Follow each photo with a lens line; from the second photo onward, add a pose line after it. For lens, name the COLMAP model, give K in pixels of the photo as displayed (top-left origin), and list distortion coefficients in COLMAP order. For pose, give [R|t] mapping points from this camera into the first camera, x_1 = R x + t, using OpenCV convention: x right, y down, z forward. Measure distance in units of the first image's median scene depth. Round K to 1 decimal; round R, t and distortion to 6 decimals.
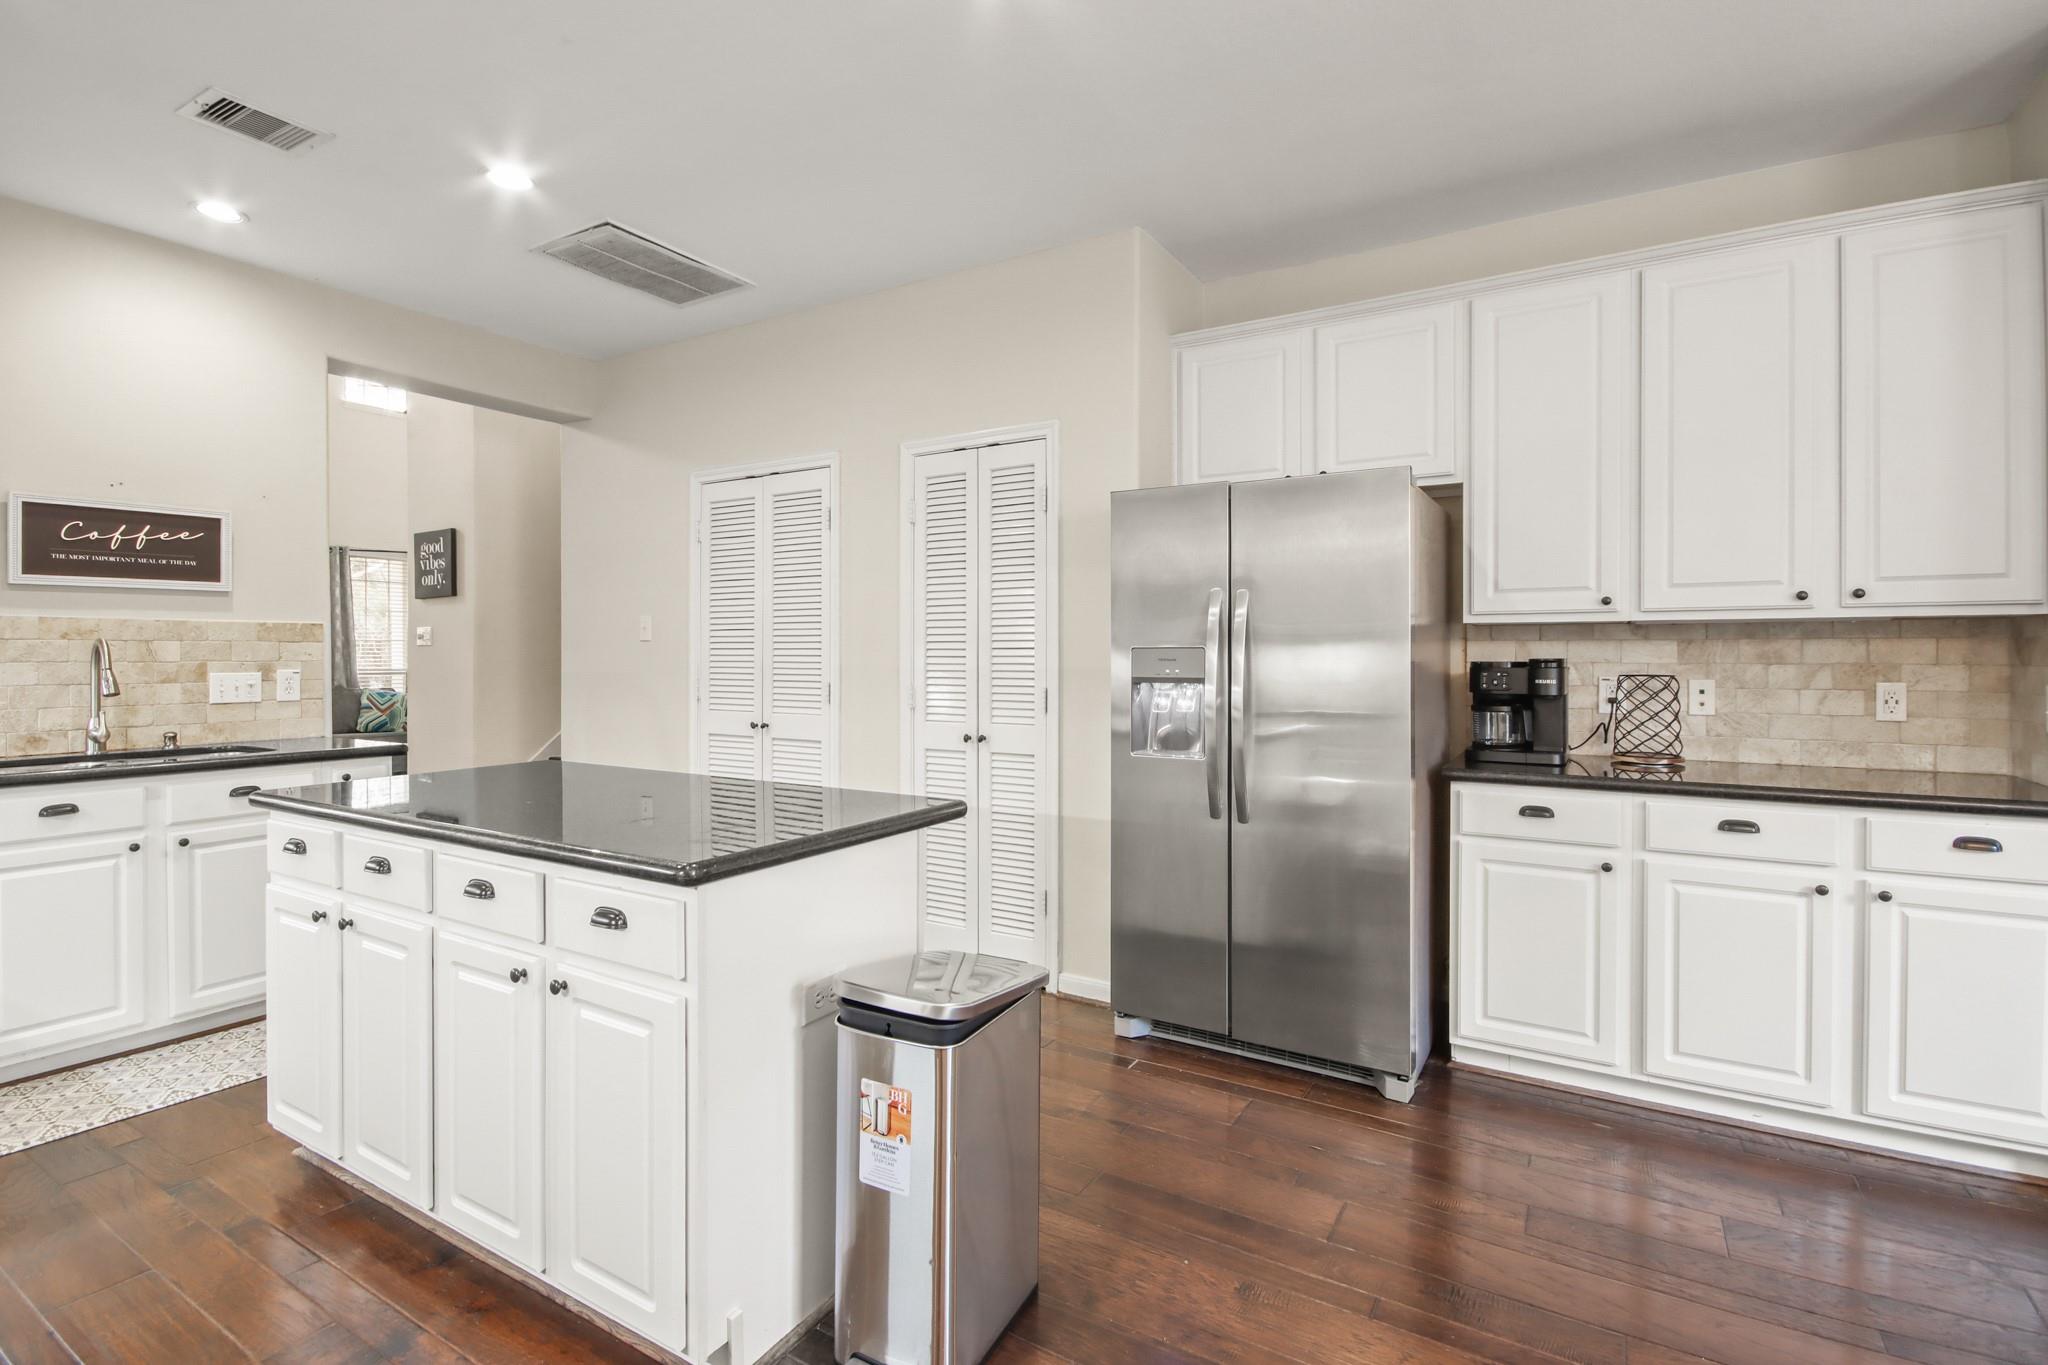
lens RADIAL K [[970.4, 0, 1021.9], [0, 970.4, 671.1], [0, 0, 1]] dist [0.001387, -0.001721]
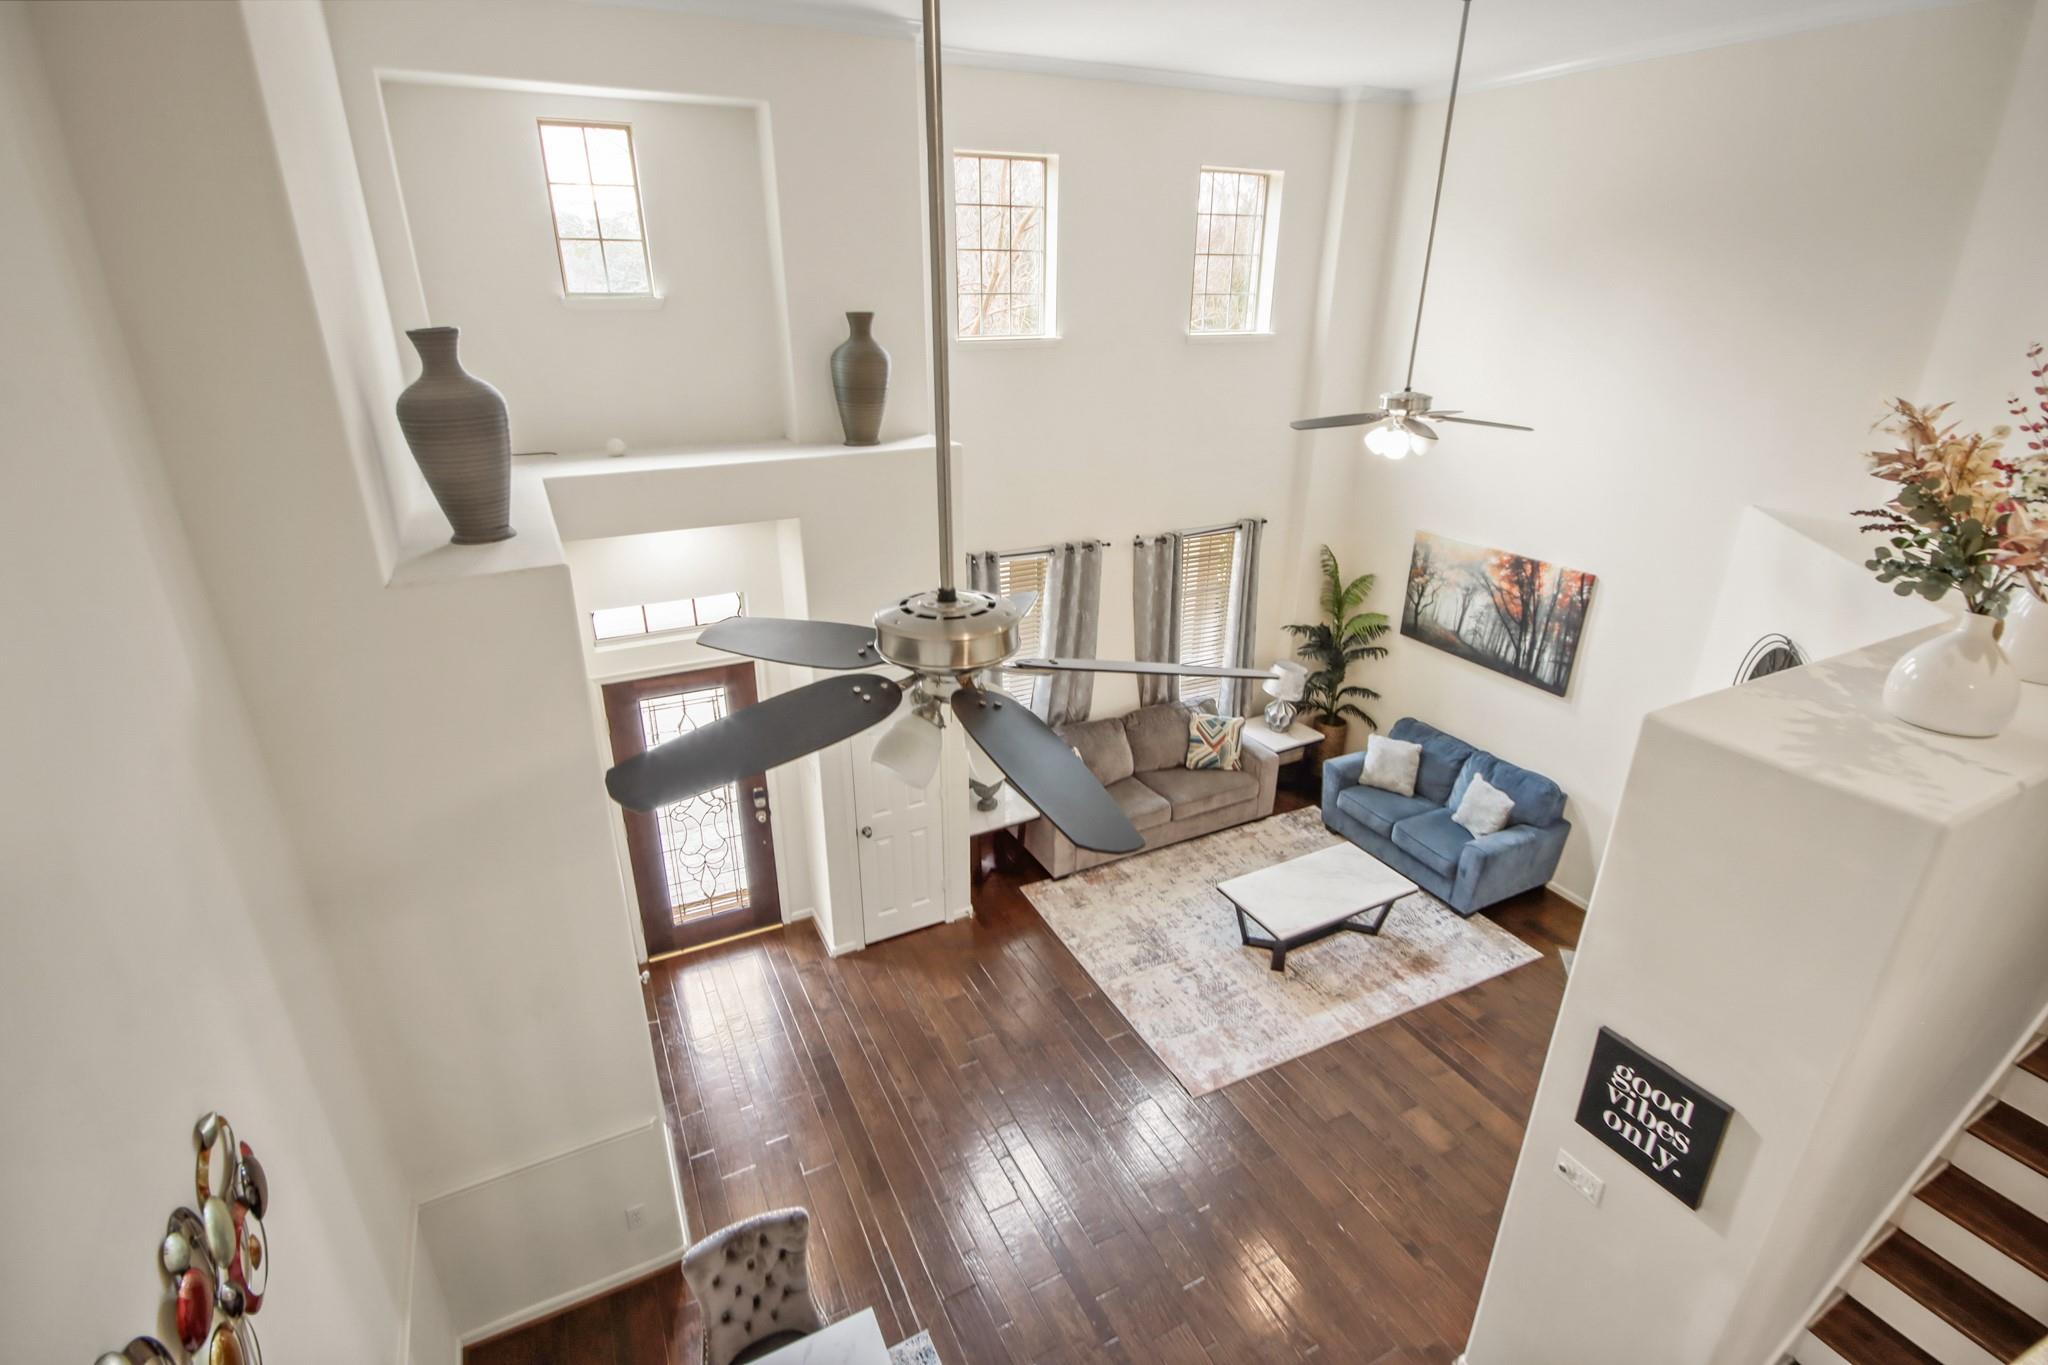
lens RADIAL K [[970.4, 0, 1029.4], [0, 970.4, 683.6], [0, 0, 1]] dist [0.001387, -0.001721]
pose [[0.848573, 0.200603, -0.489573, -1.120349], [-0.015377, 0.934293, 0.356175, -0.853409], [0.528855, -0.294713, 0.795900, 0.769944]]
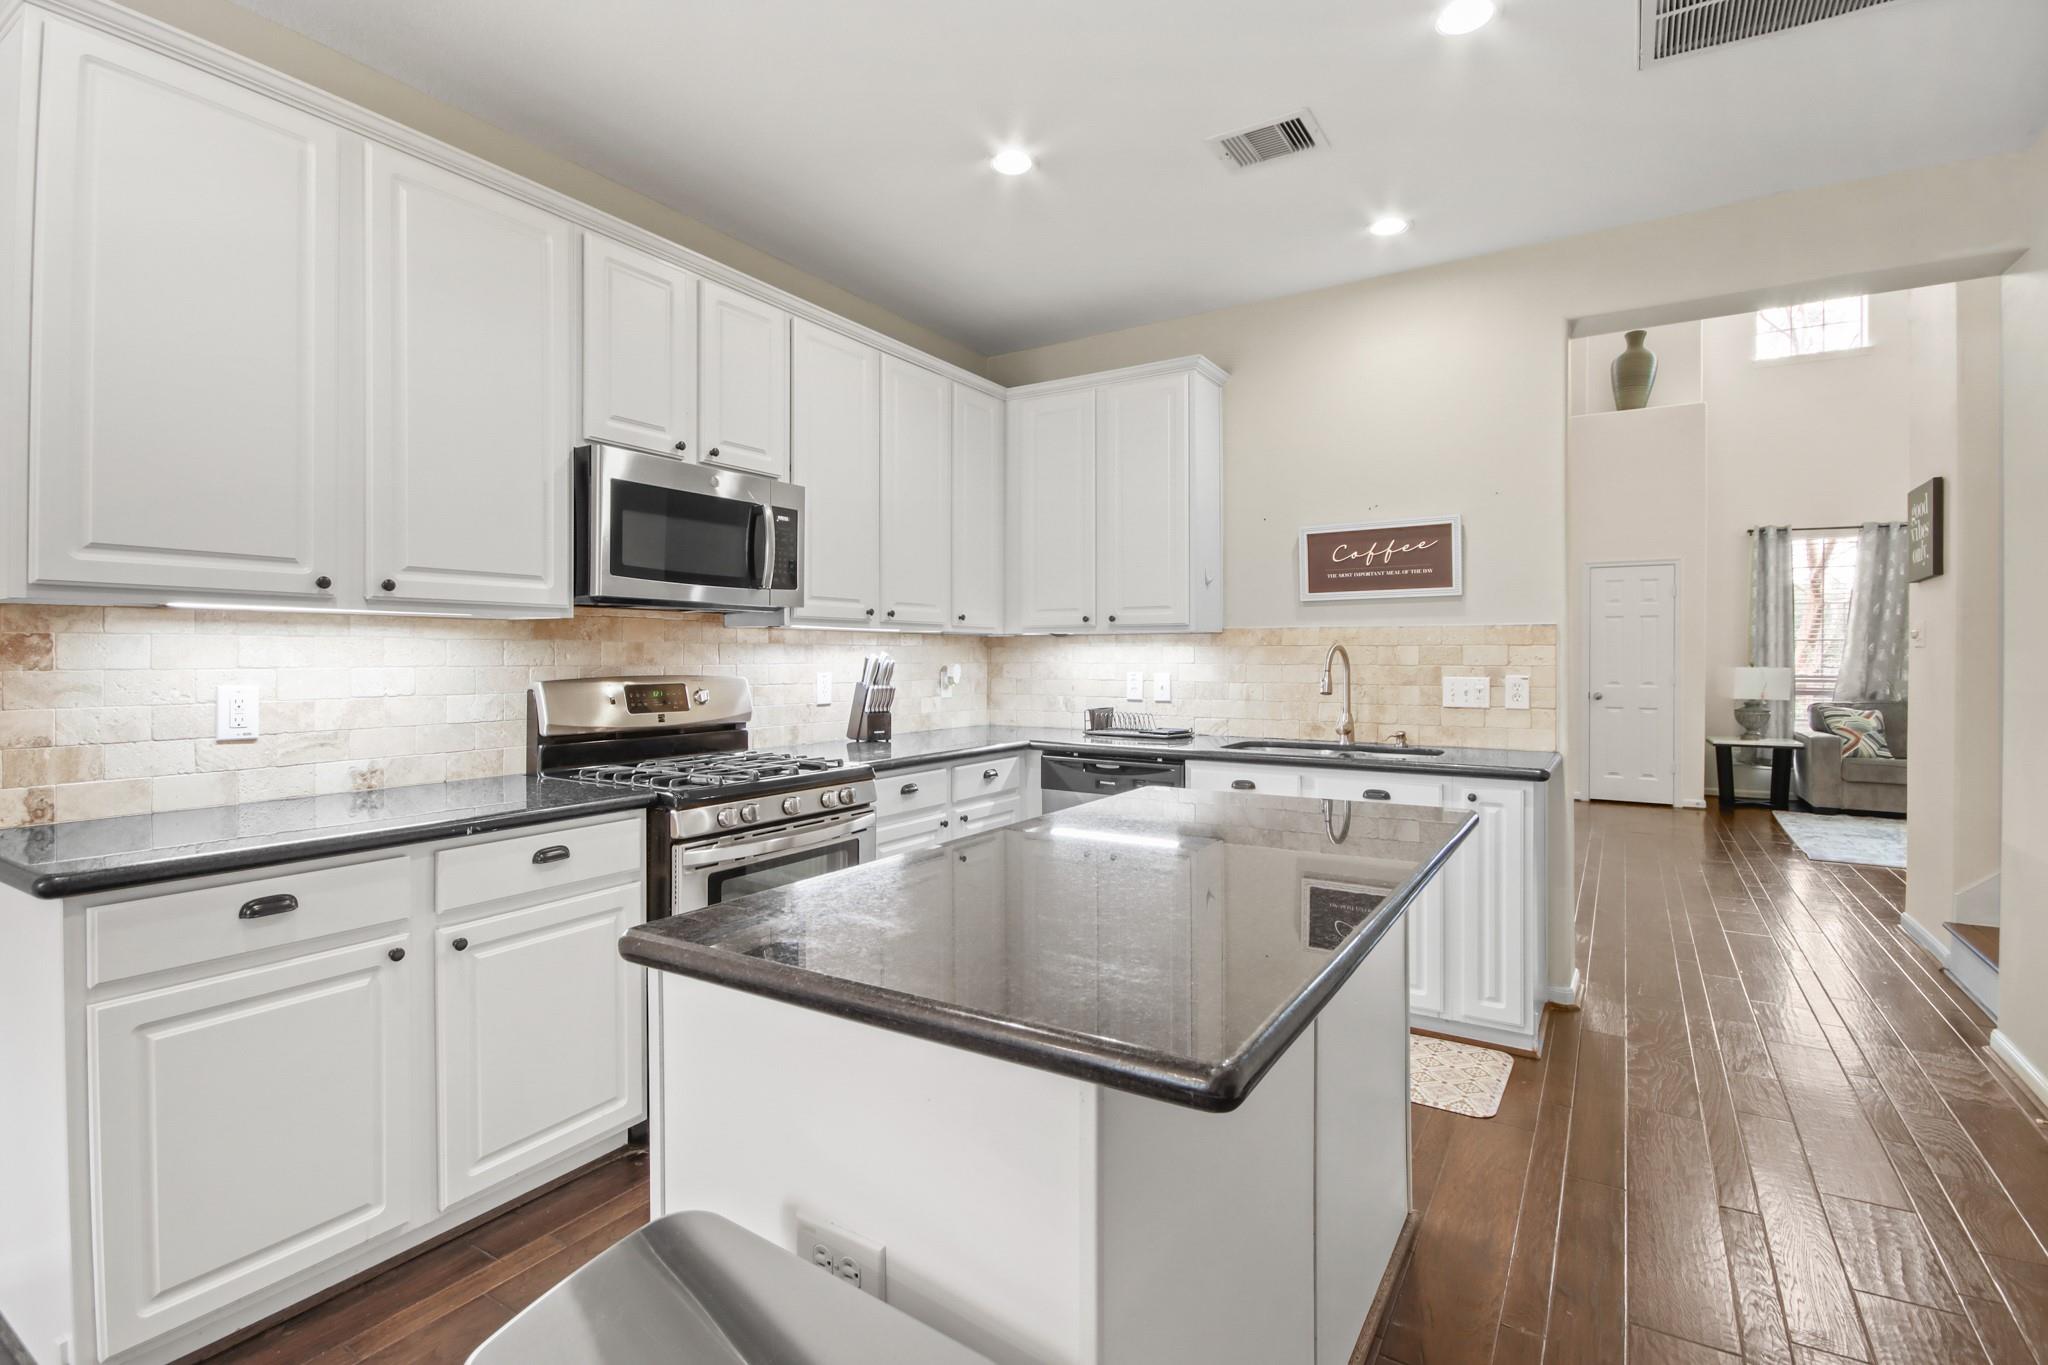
lens RADIAL K [[970.4, 0, 1021.4], [0, 970.4, 669.4], [0, 0, 1]] dist [0.001387, -0.001721]
pose [[-0.007082, 0.010685, -0.999918, 0.185287], [-0.020793, 0.999725, 0.010831, -0.007719], [0.999759, 0.020868, -0.006857, 0.568221]]
